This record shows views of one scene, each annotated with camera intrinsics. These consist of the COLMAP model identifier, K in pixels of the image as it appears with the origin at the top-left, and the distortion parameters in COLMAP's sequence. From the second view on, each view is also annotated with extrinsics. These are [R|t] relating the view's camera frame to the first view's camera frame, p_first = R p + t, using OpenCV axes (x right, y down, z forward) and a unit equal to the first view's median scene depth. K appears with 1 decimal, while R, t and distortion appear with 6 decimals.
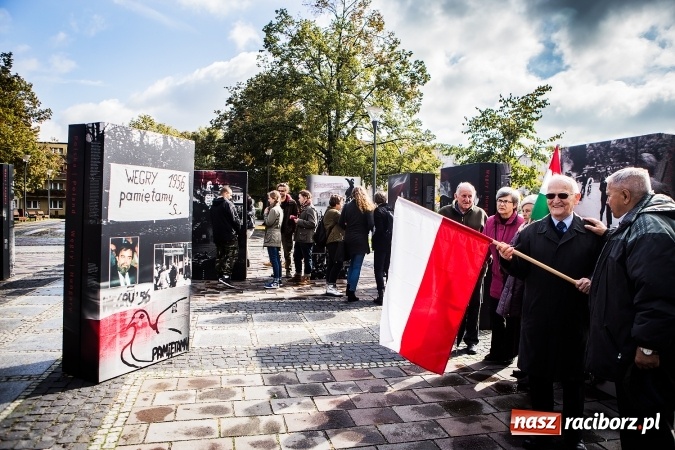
lens RADIAL K [[463.6, 0, 339.0], [0, 463.6, 226.3], [0, 0, 1]] dist [-0.110586, 0.071710]
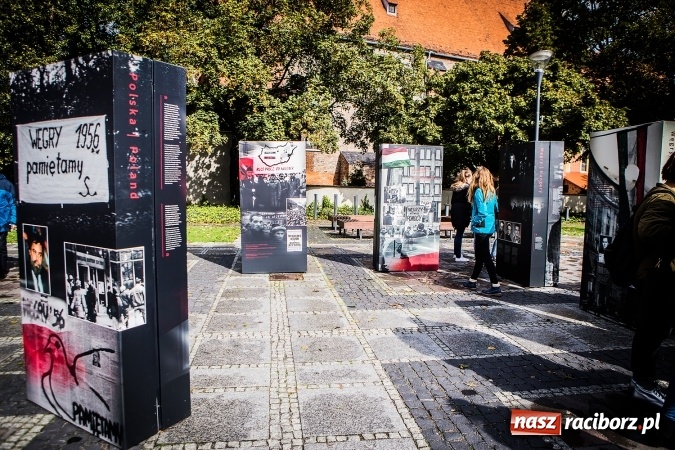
lens RADIAL K [[463.6, 0, 341.0], [0, 463.6, 226.4], [0, 0, 1]] dist [-0.110586, 0.071710]
pose [[-0.091136, 0.061231, -0.993954, 0.172107], [-0.060846, 0.995901, 0.066930, -0.045982], [0.993978, 0.066578, -0.087037, 1.403286]]
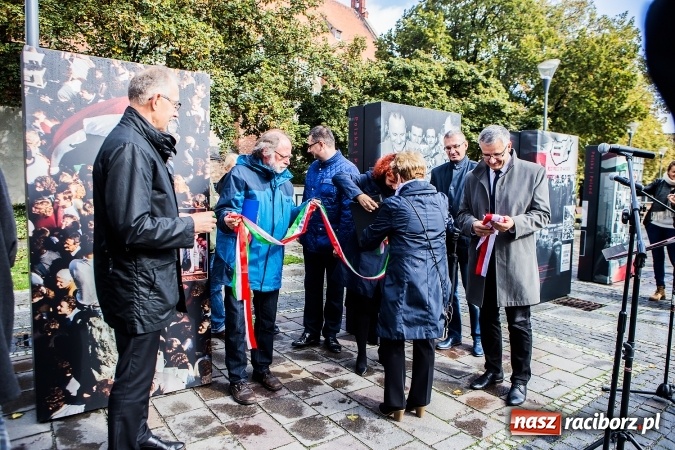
lens RADIAL K [[462.8, 0, 337.8], [0, 462.8, 224.6], [0, 0, 1]] dist [-0.096373, 0.049967]
pose [[0.386540, 0.061636, -0.920211, -0.554515], [-0.054129, 0.997561, 0.044080, 0.011738], [0.920683, 0.032772, 0.388934, -0.137429]]
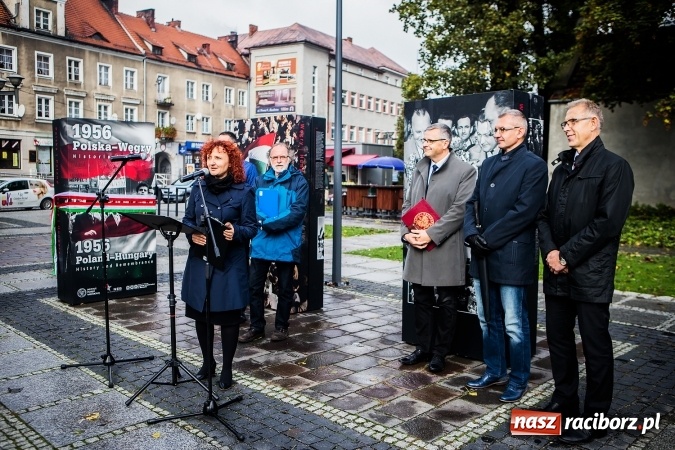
lens RADIAL K [[602.7, 0, 340.6], [0, 602.7, 226.5], [0, 0, 1]] dist [-0.089062, 0.102953]
pose [[-0.850277, 0.012942, -0.526177, -0.620473], [-0.050481, 0.993084, 0.106002, -0.069083], [0.523910, 0.116693, -0.843743, 1.298143]]
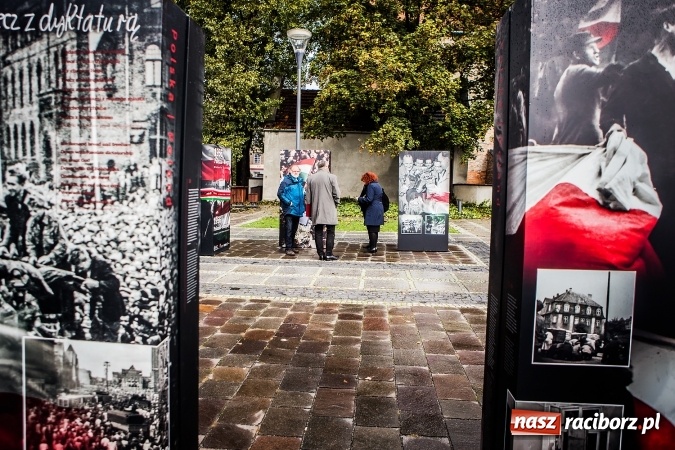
lens RADIAL K [[498.1, 0, 327.8], [0, 498.1, 211.7], [0, 0, 1]] dist [-0.102296, 0.024455]
pose [[-0.335280, 0.025627, -0.941770, 1.079288], [-0.066302, 0.996510, 0.050721, 0.001924], [0.939783, 0.079447, -0.332411, 0.807229]]
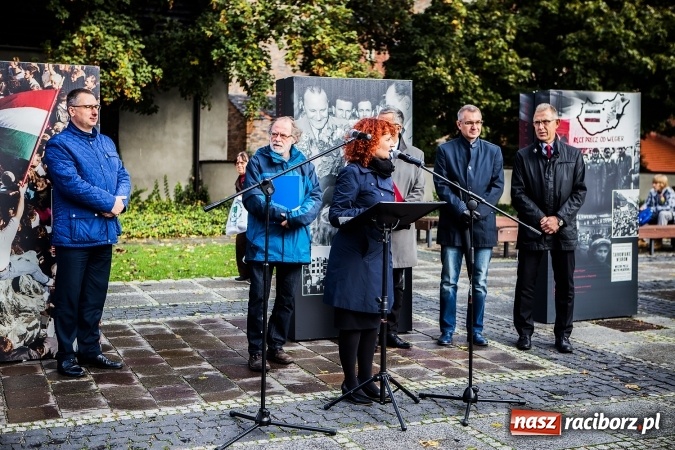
lens RADIAL K [[896.5, 0, 341.2], [0, 896.5, 215.4], [0, 0, 1]] dist [-0.008473, 0.000000]
pose [[0.168701, 0.035666, -0.985022, 0.292043], [-0.051231, 0.998312, 0.027373, 0.010457], [0.984335, 0.045846, 0.170243, 0.107775]]
